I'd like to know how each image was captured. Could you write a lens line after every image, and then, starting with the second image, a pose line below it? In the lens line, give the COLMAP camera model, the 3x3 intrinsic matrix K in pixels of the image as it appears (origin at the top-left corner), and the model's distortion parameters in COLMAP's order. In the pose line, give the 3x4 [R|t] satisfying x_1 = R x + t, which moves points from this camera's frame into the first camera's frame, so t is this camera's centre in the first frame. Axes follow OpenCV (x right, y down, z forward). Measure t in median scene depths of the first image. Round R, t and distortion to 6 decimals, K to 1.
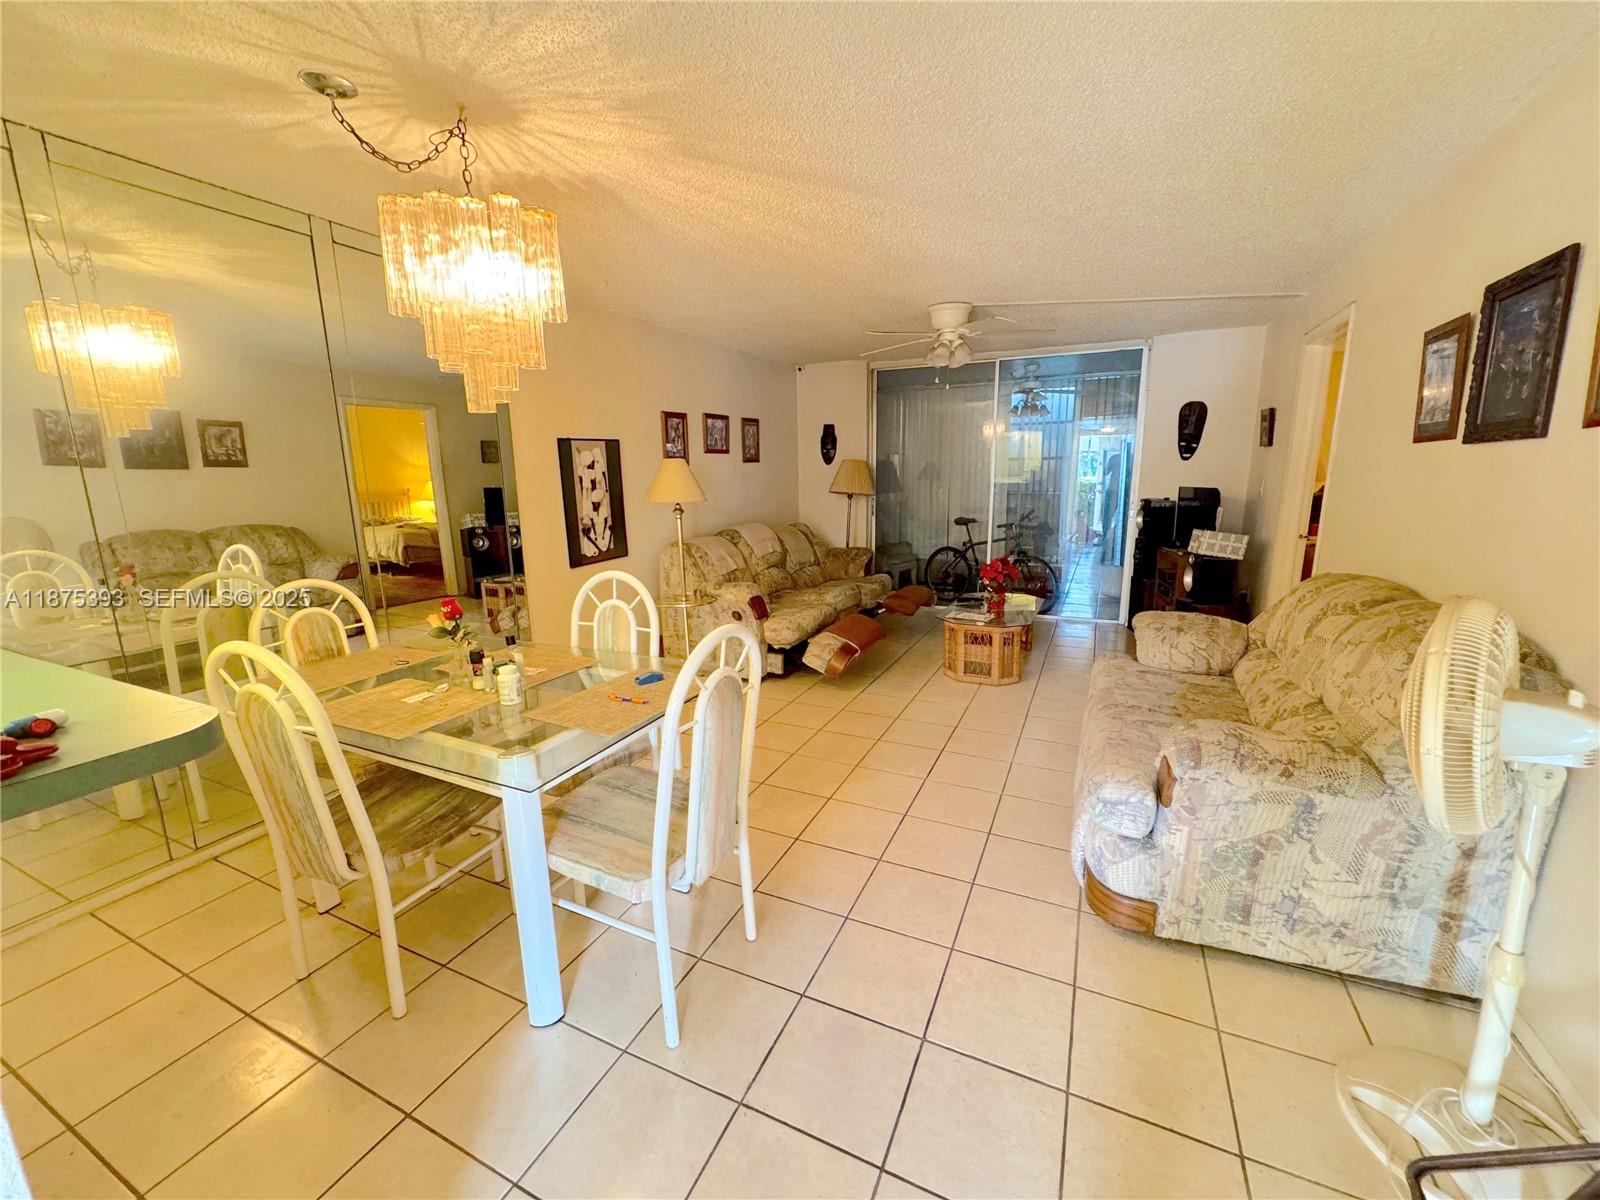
lens RADIAL K [[642.1, 0, 797.9], [0, 642.1, 595.6], [0, 0, 1]] dist [0.000932, -0.000243]
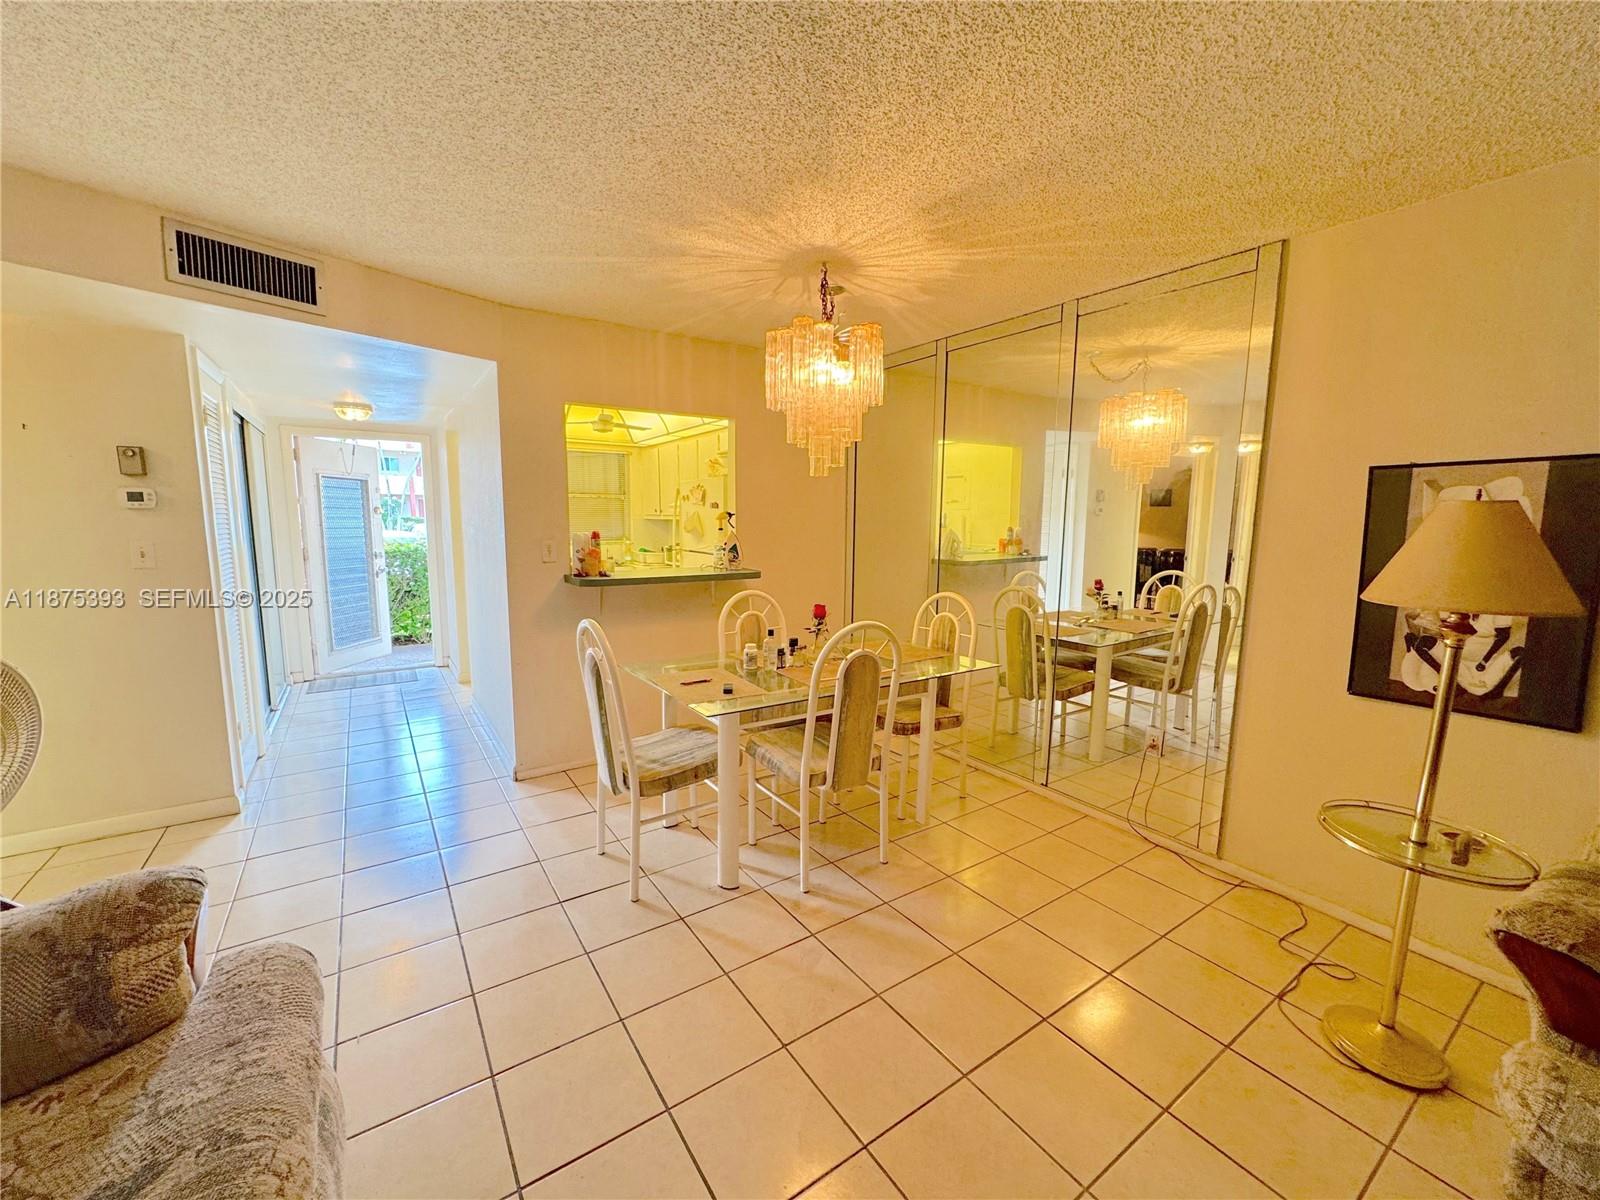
lens RADIAL K [[642.1, 0, 795.1], [0, 642.1, 603.5], [0, 0, 1]] dist [0.000932, -0.000243]
pose [[-0.517175, 0.126467, -0.846484, 0.279055], [-0.169847, 0.954188, 0.246329, -0.132621], [0.838857, 0.271168, -0.472002, 0.632770]]
